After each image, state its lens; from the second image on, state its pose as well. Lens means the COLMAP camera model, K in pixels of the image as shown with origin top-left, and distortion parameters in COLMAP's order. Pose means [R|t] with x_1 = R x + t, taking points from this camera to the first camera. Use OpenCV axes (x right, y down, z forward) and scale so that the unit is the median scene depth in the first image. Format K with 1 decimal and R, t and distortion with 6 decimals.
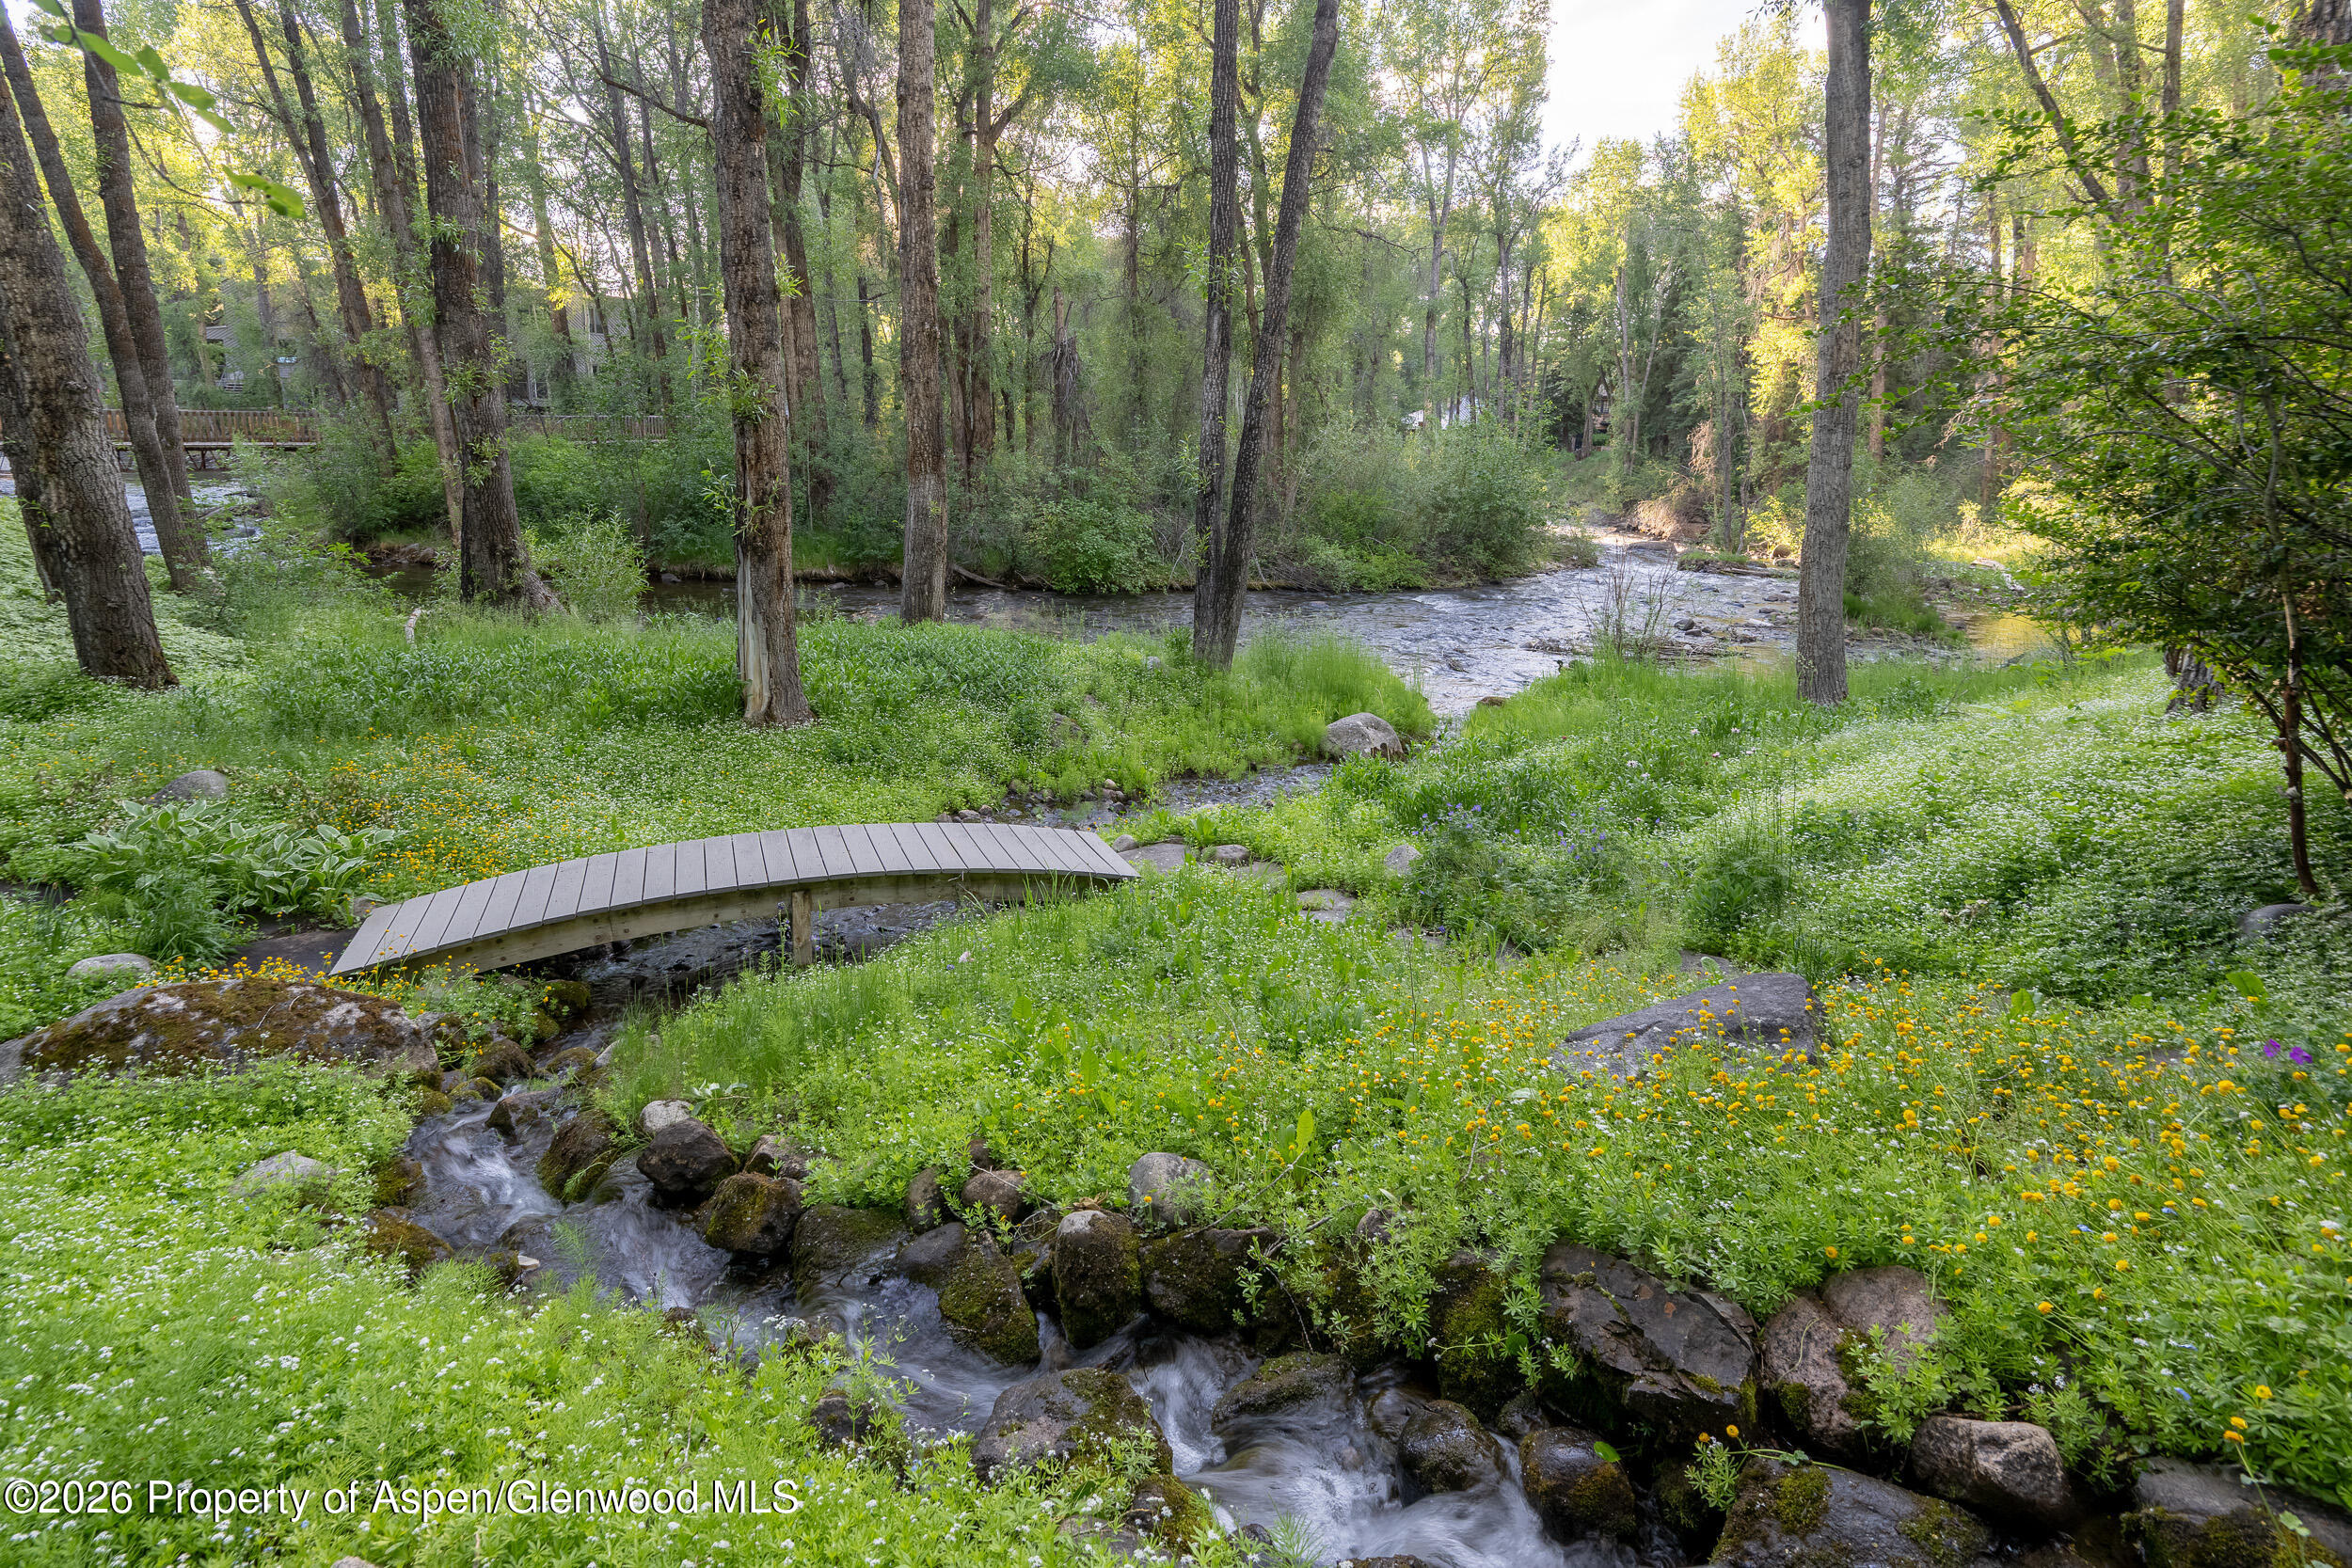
lens RADIAL K [[1083.0, 0, 1176.0], [0, 1083.0, 784.0], [0, 0, 1]] dist [-0.001331, 0.000086]
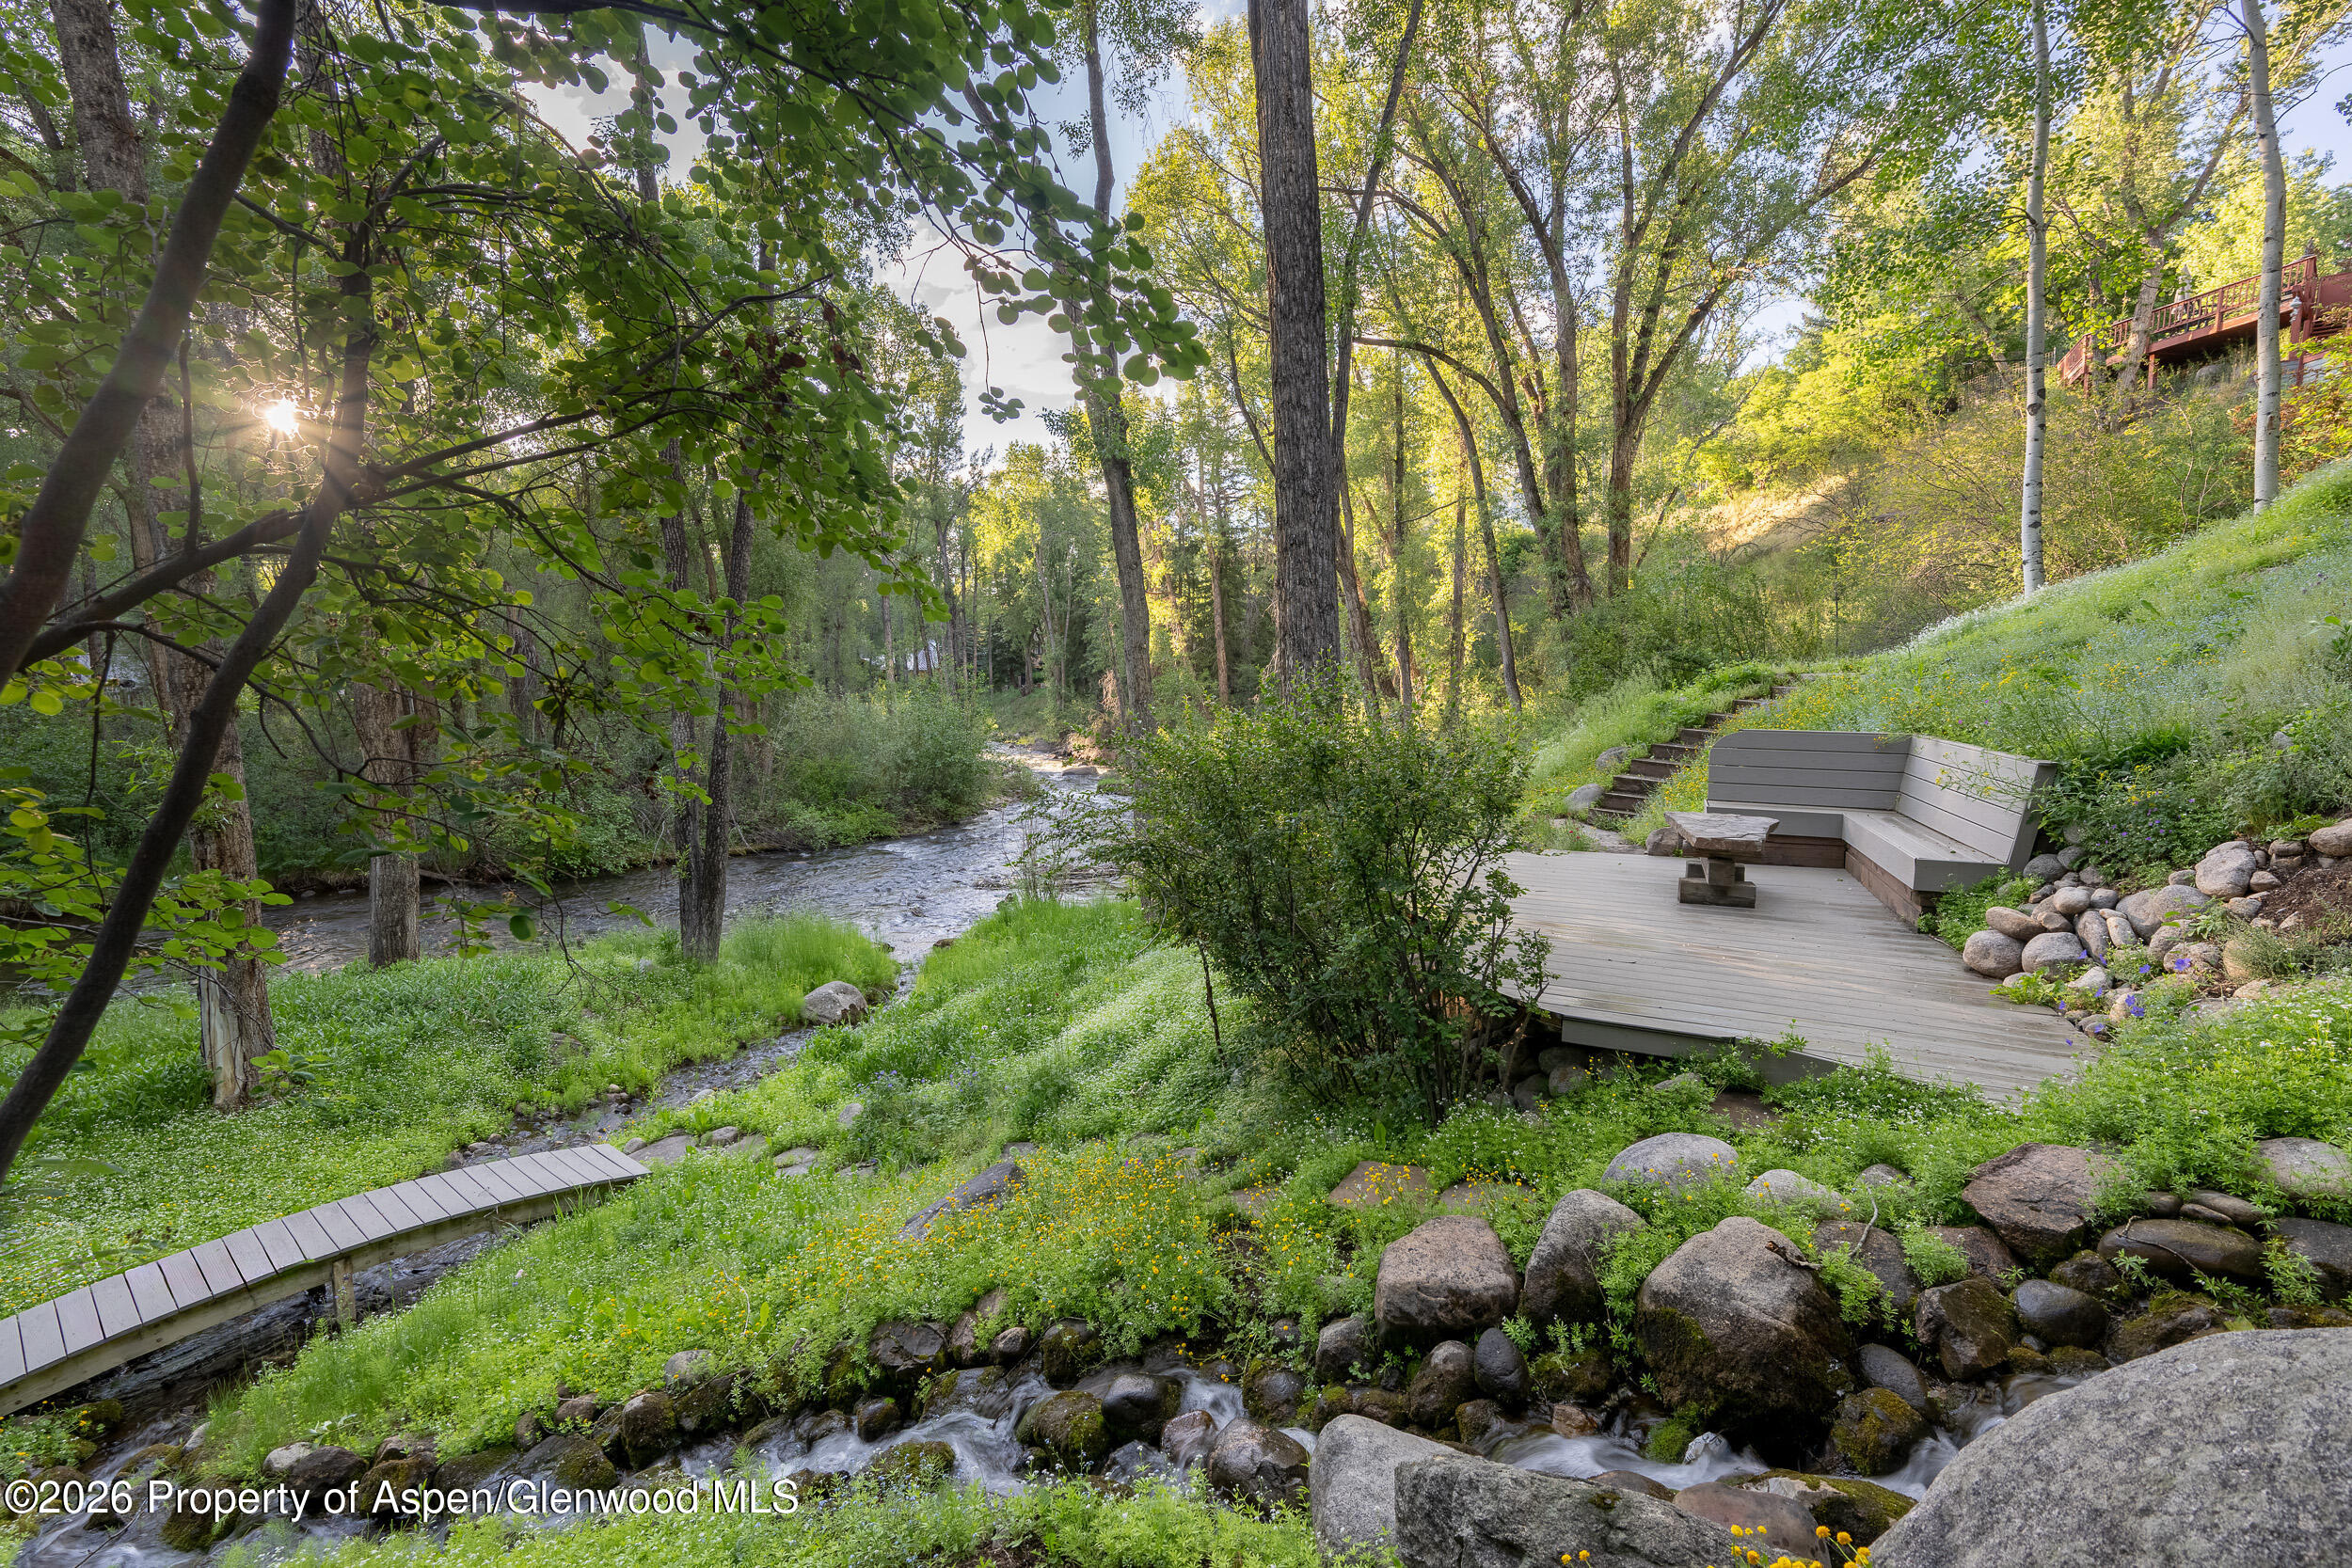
lens RADIAL K [[1006.5, 0, 1221.9], [0, 1006.5, 780.4], [0, 0, 1]] dist [-0.000671, 0.000127]
pose [[0.869558, -0.073592, 0.488316, 0.009102], [0.157699, 0.978440, -0.133363, -0.106504], [-0.467974, 0.192974, 0.862416, -0.487337]]
